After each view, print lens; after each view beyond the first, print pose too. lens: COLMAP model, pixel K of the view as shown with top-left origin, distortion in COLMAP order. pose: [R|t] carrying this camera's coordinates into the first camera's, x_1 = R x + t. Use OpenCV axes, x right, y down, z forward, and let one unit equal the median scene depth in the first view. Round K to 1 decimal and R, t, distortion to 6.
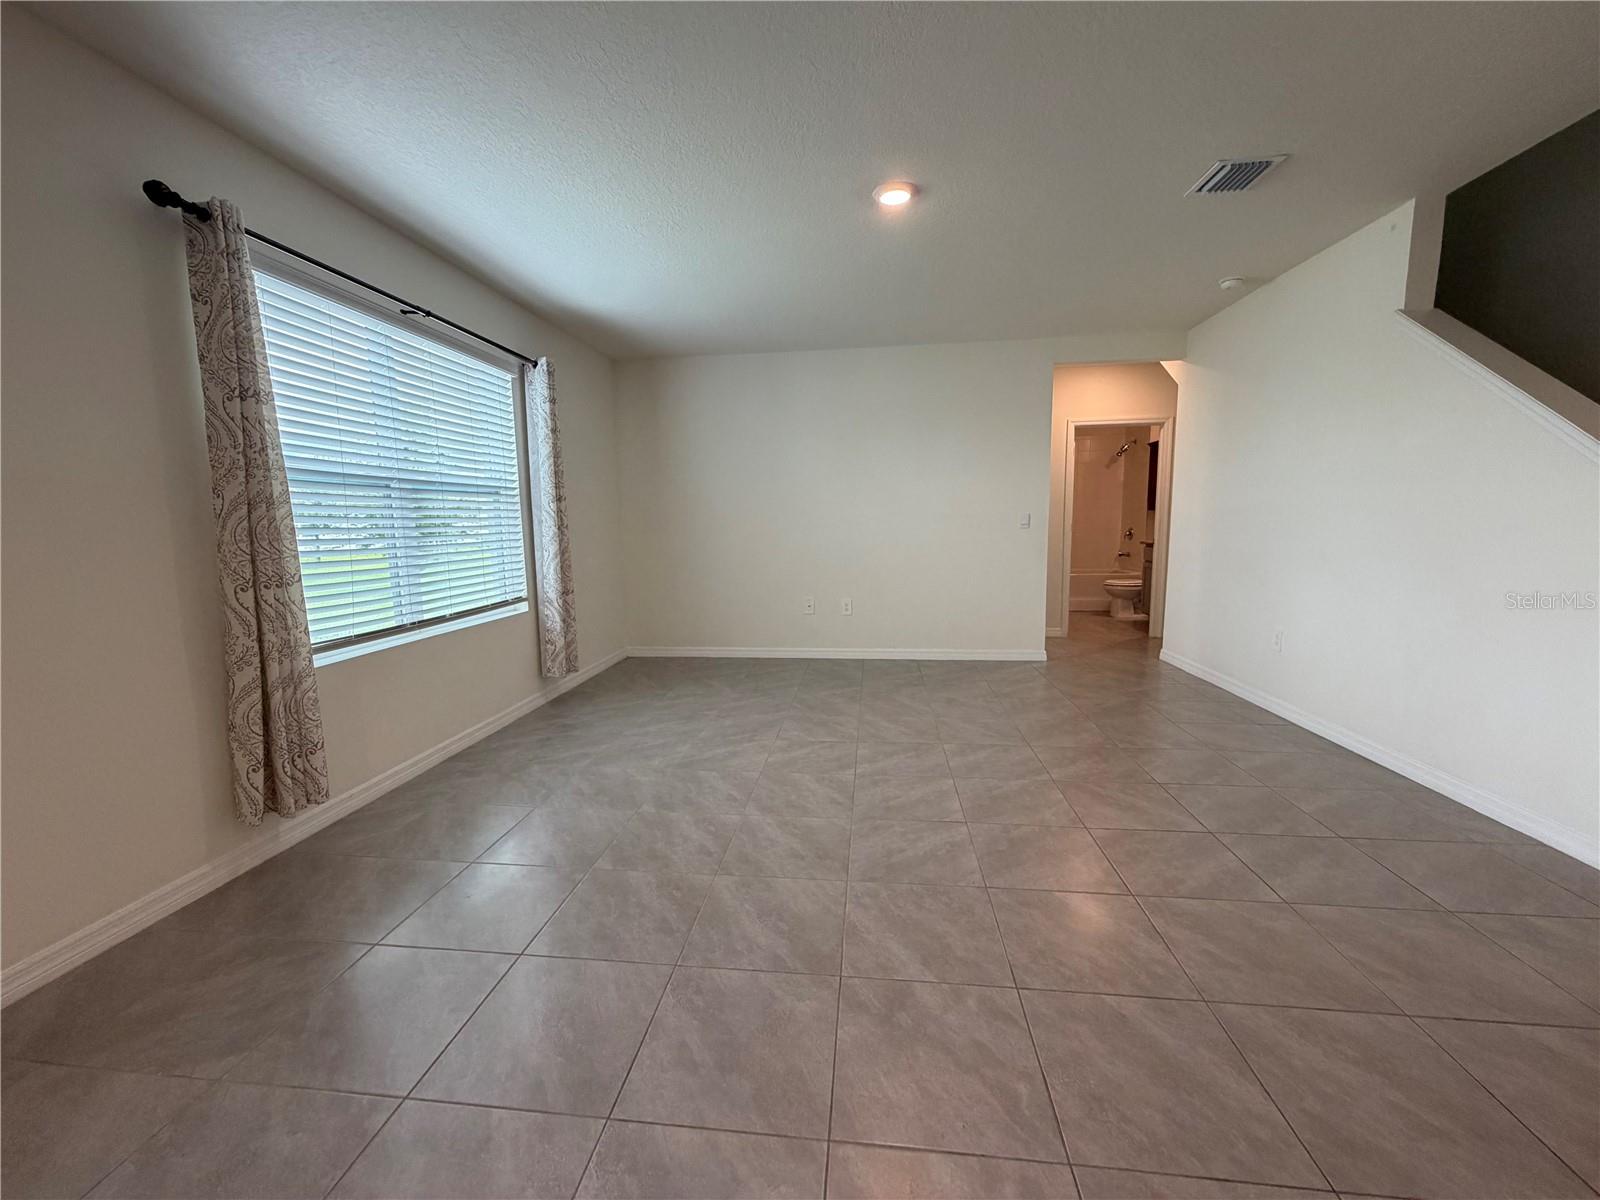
lens RADIAL K [[641.0, 0, 792.7], [0, 641.0, 598.1], [0, 0, 1]] dist [-0.000001, 0.001258]
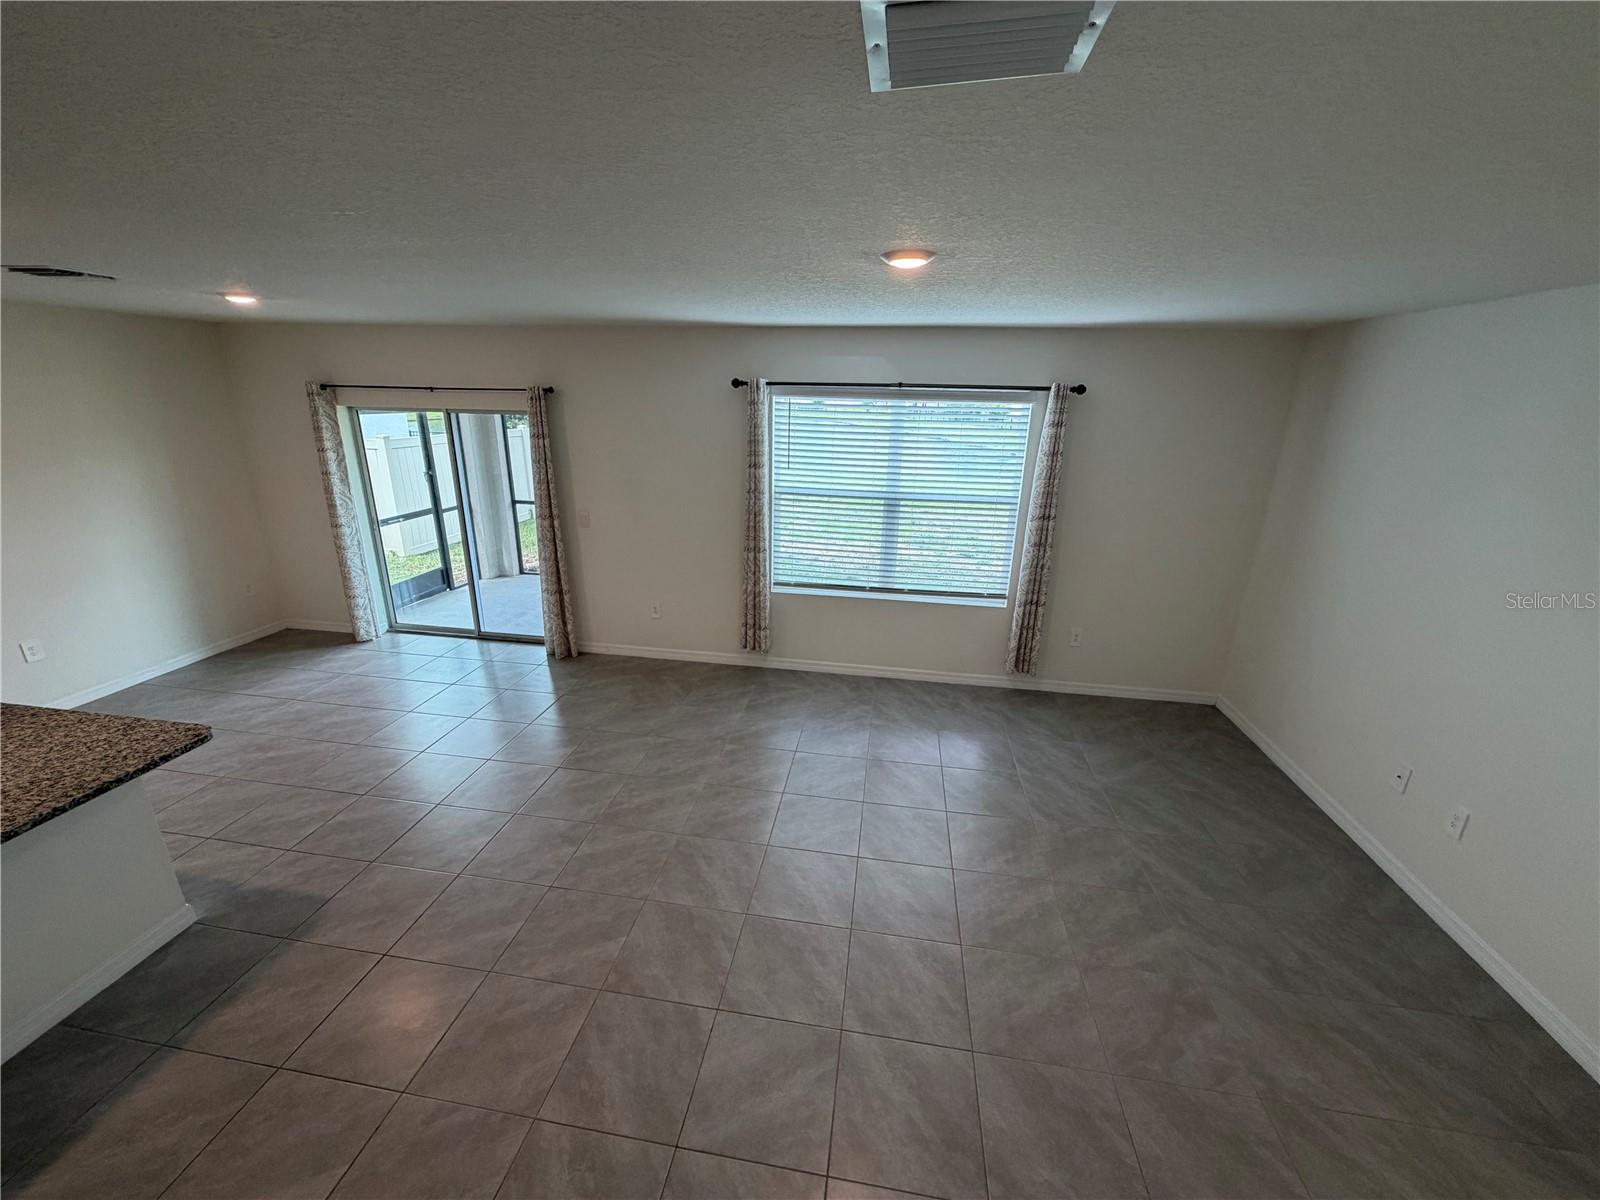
lens RADIAL K [[641.0, 0, 803.6], [0, 641.0, 600.5], [0, 0, 1]] dist [-0.000001, 0.001258]
pose [[-0.030623, 0.321927, -0.946269, 0.975326], [-0.143179, 0.935537, 0.322909, -0.443445], [0.989223, 0.145374, 0.017445, 0.865054]]
